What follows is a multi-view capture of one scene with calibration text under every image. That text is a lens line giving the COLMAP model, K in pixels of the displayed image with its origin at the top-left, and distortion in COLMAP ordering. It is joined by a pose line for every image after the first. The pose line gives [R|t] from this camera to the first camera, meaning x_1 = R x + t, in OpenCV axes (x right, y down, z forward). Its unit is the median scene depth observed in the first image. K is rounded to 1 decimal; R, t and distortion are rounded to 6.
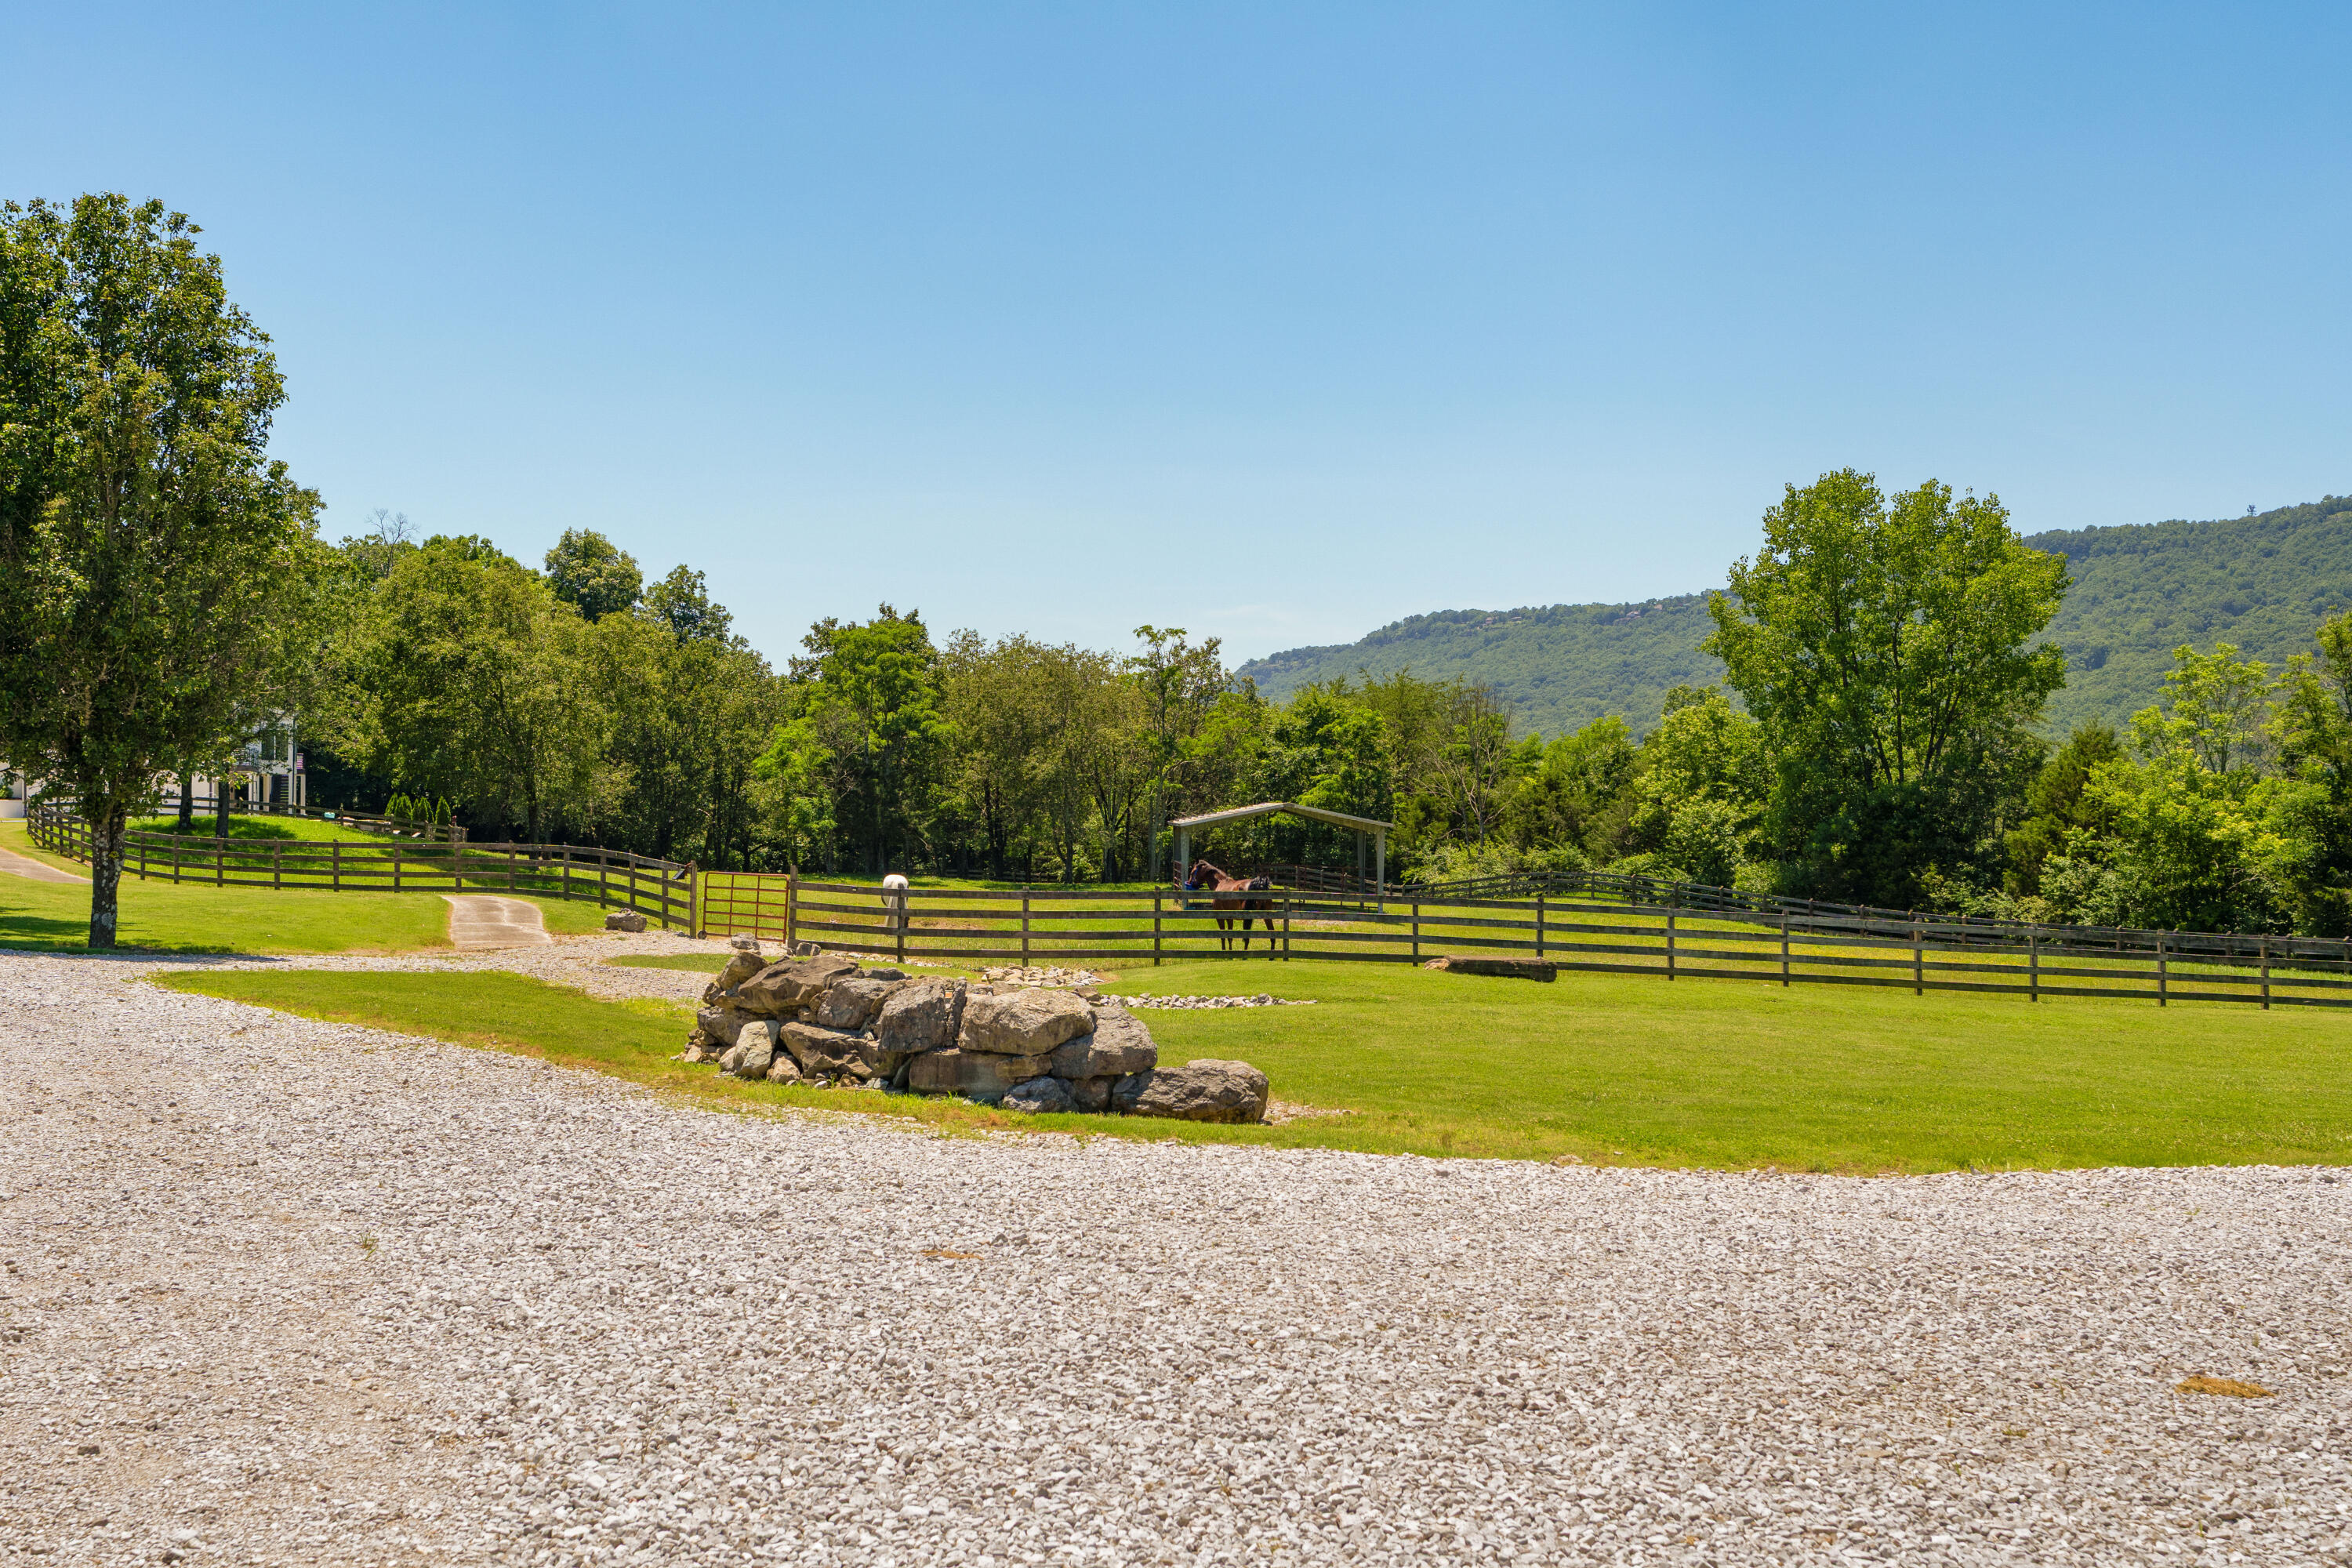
lens RADIAL K [[2379.1, 0, 1173.5], [0, 2379.1, 789.3], [0, 0, 1]] dist [0.012978, 0.000000]
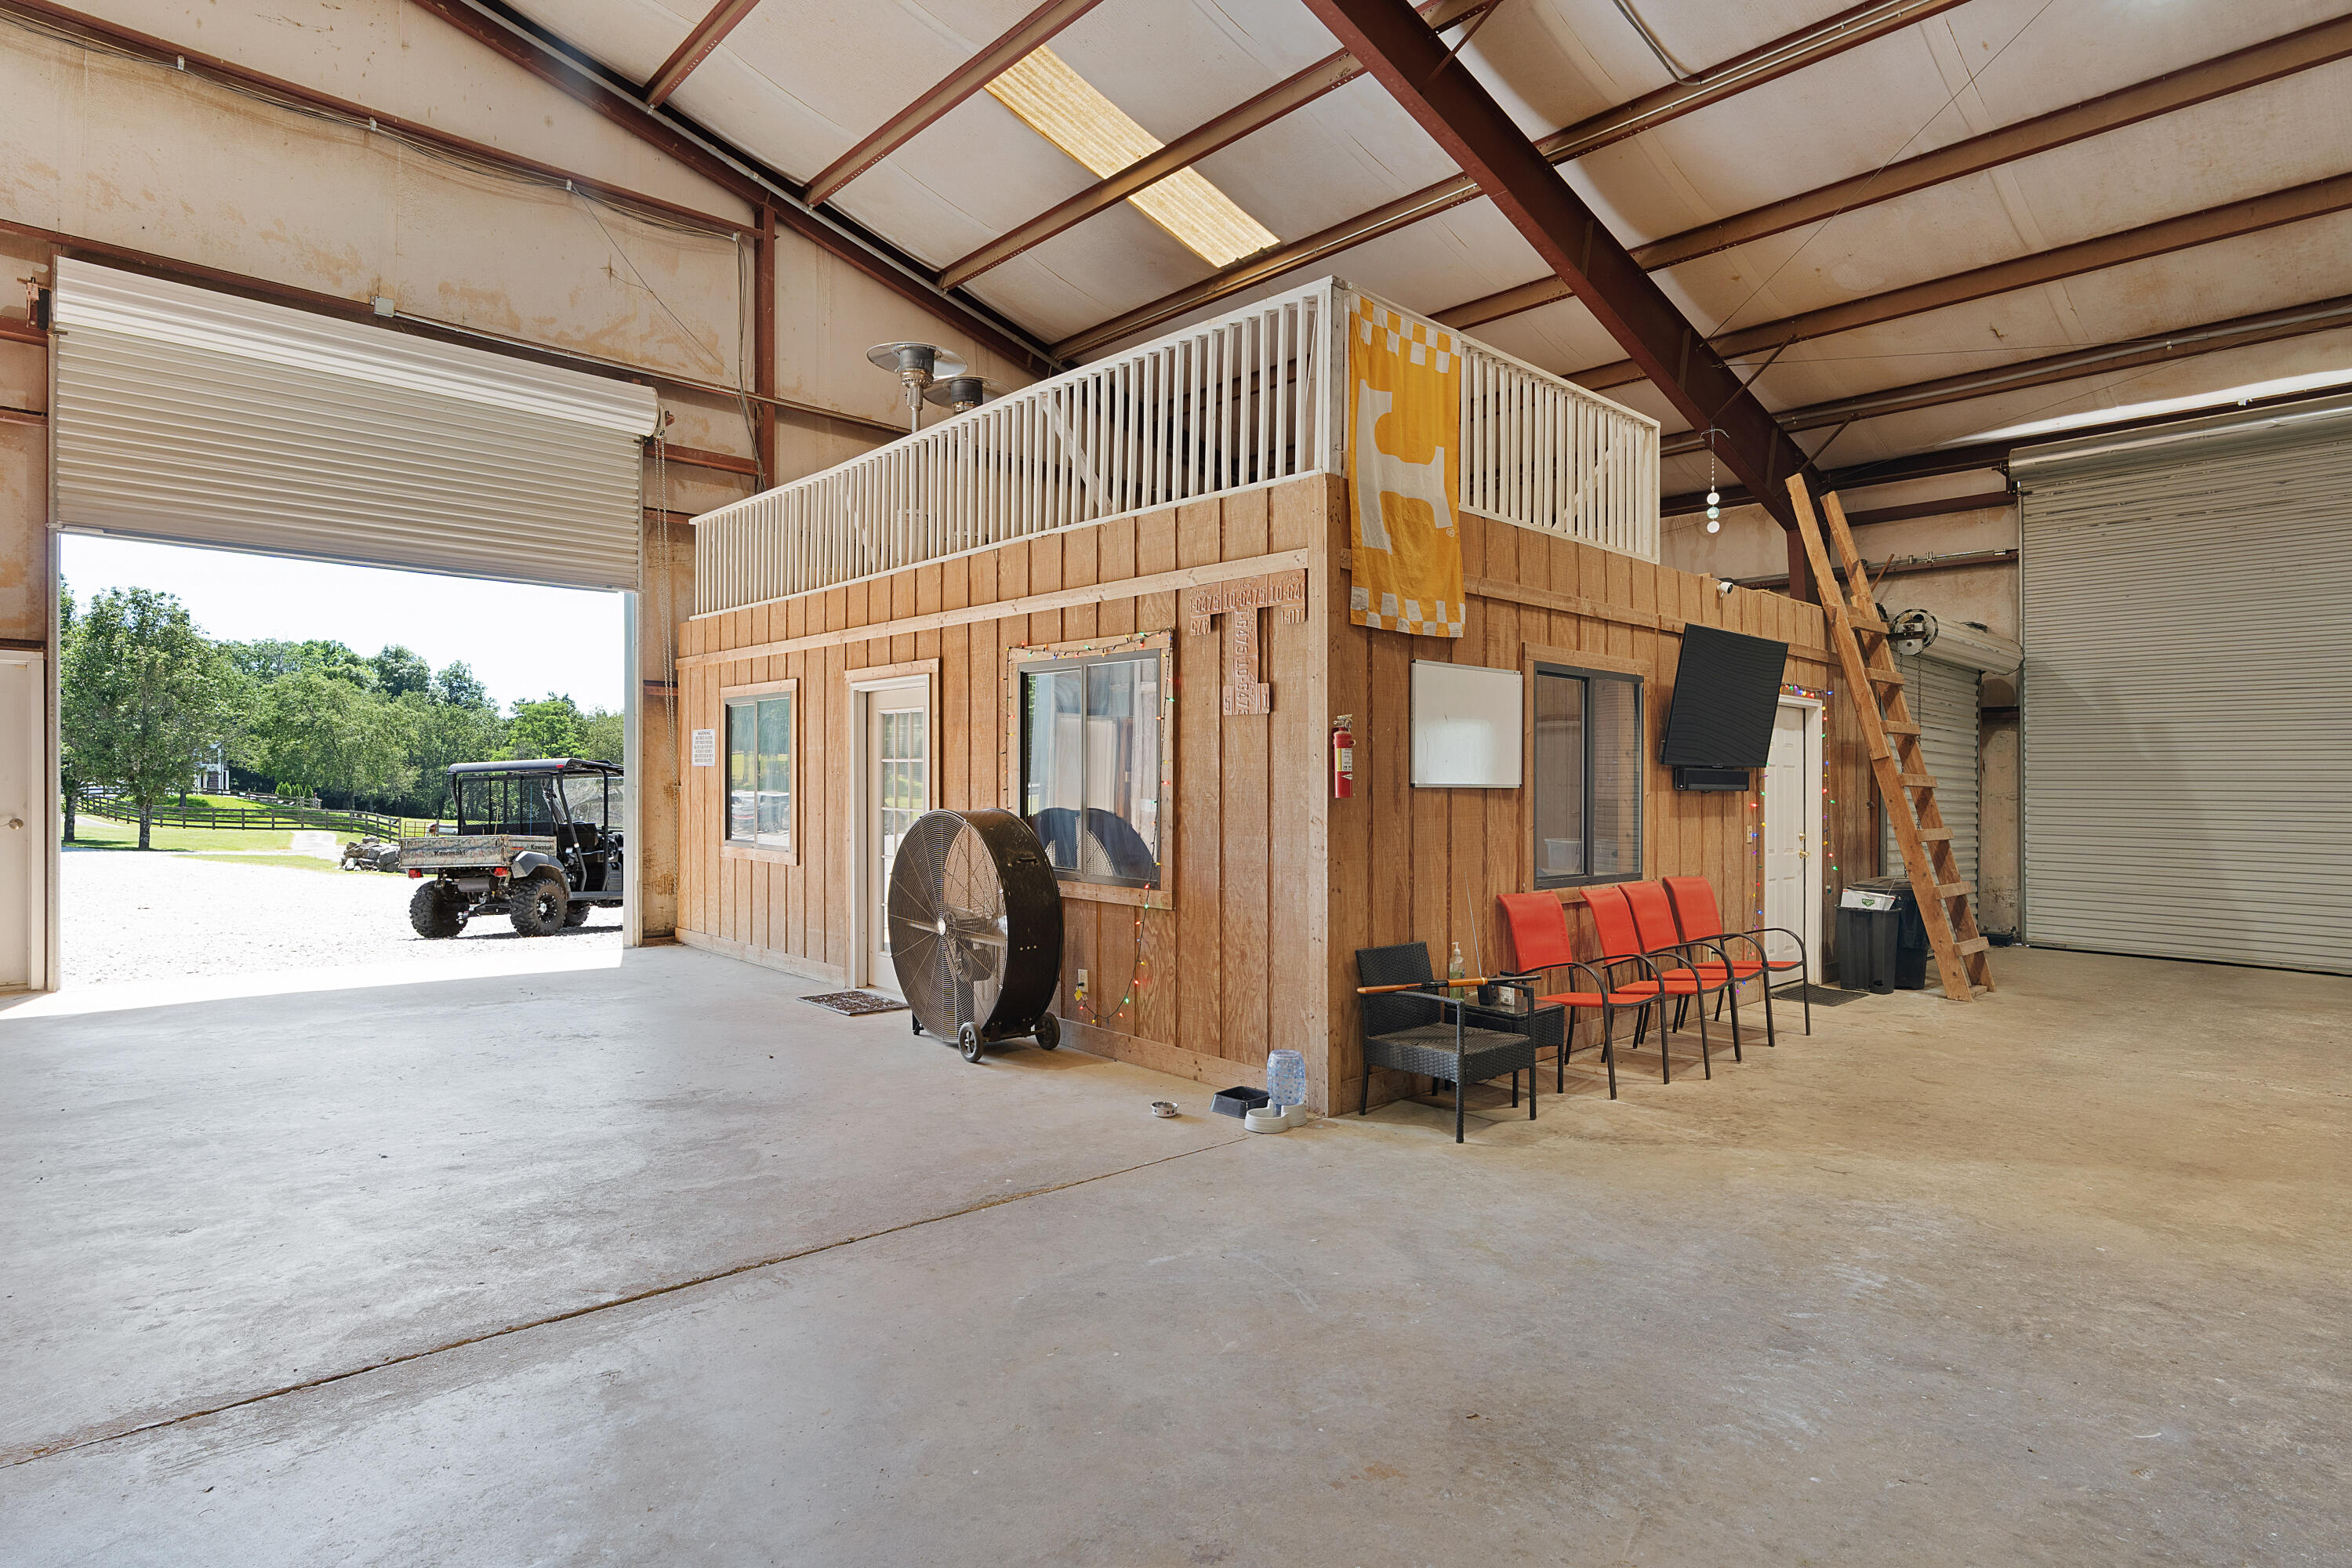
lens RADIAL K [[1239.3, 0, 1178.0], [0, 1239.3, 786.2], [0, 0, 1]] dist [-0.004287, -0.000900]
pose [[0.953903, -0.002261, 0.300105, 0.095871], [-0.001267, 0.999932, 0.011560, -0.009332], [-0.300111, -0.011407, 0.953836, -0.258486]]
